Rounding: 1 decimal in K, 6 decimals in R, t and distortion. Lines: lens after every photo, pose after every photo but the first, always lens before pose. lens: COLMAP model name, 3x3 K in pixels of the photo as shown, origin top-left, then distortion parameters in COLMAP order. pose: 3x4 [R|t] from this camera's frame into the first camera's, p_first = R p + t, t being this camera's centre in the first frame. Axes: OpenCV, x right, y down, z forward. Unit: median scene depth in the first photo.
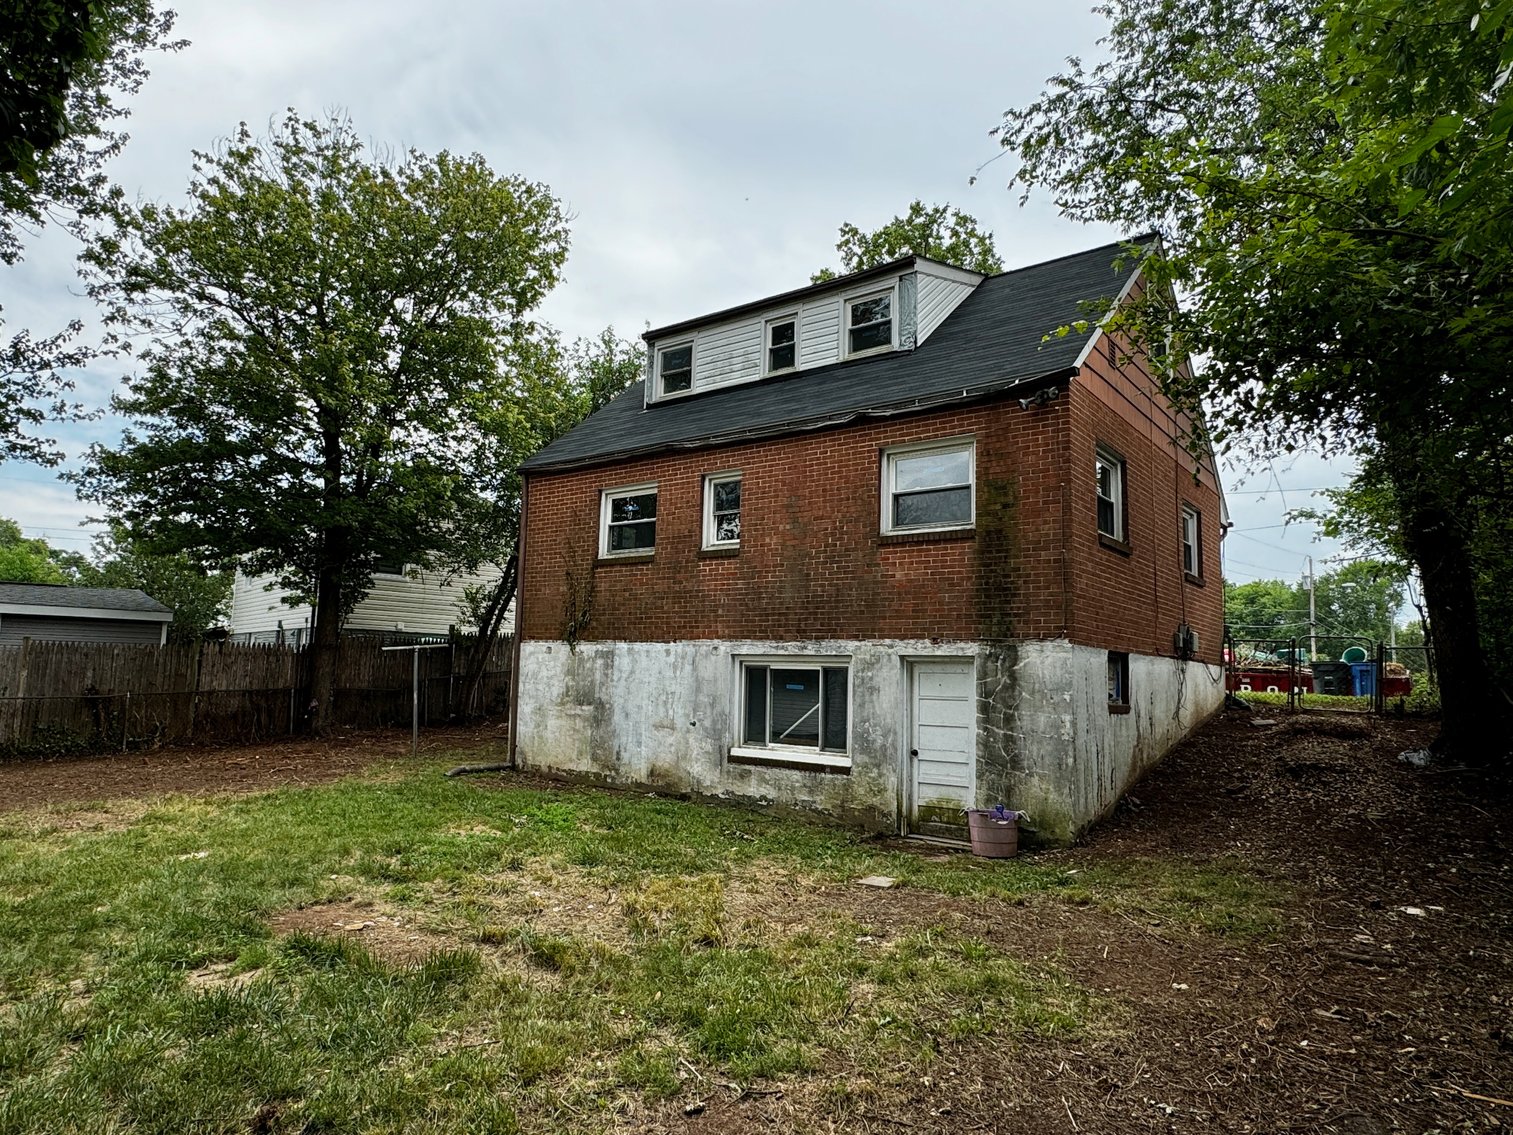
lens RADIAL K [[929.7, 0, 756.5], [0, 929.7, 567.5], [0, 0, 1]] dist [-0.000418, -0.000920]
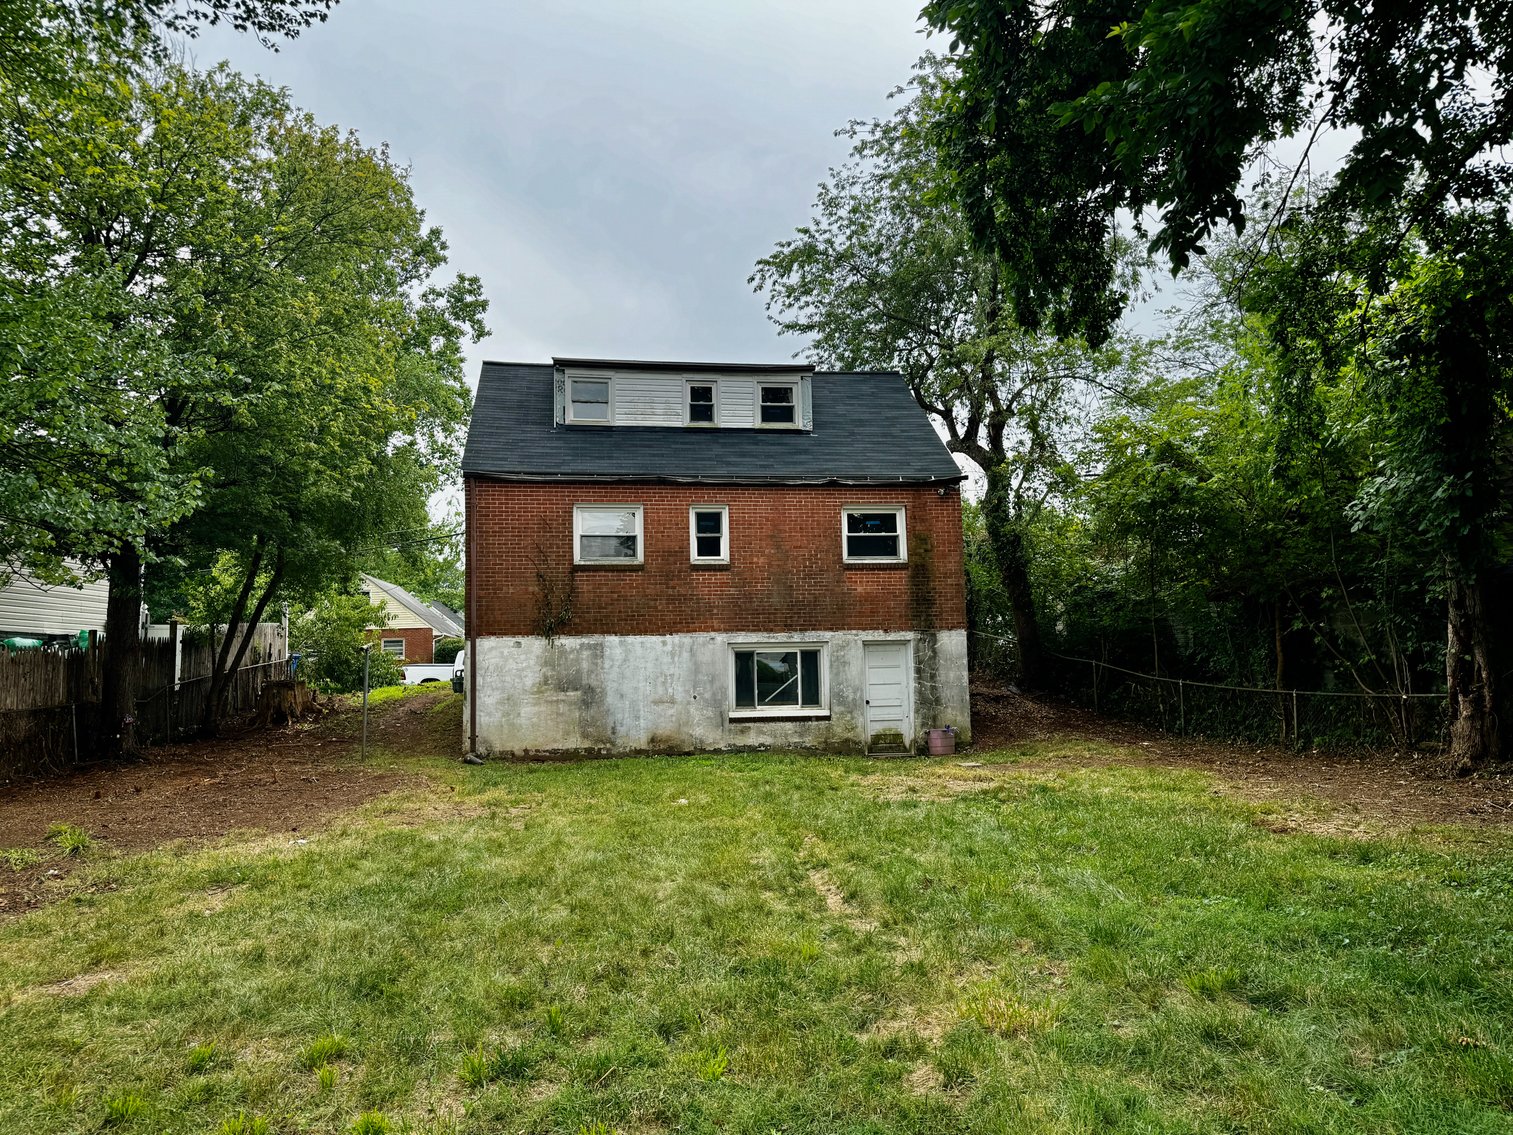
lens RADIAL K [[1051.9, 0, 750.7], [0, 1051.9, 565.9], [0, 0, 1]] dist [0.076260, -0.103416]
pose [[0.676827, 0.033651, 0.735373, -1.165642], [-0.046420, 0.998918, -0.002987, -0.015428], [-0.734677, -0.032115, 0.677656, -0.053060]]
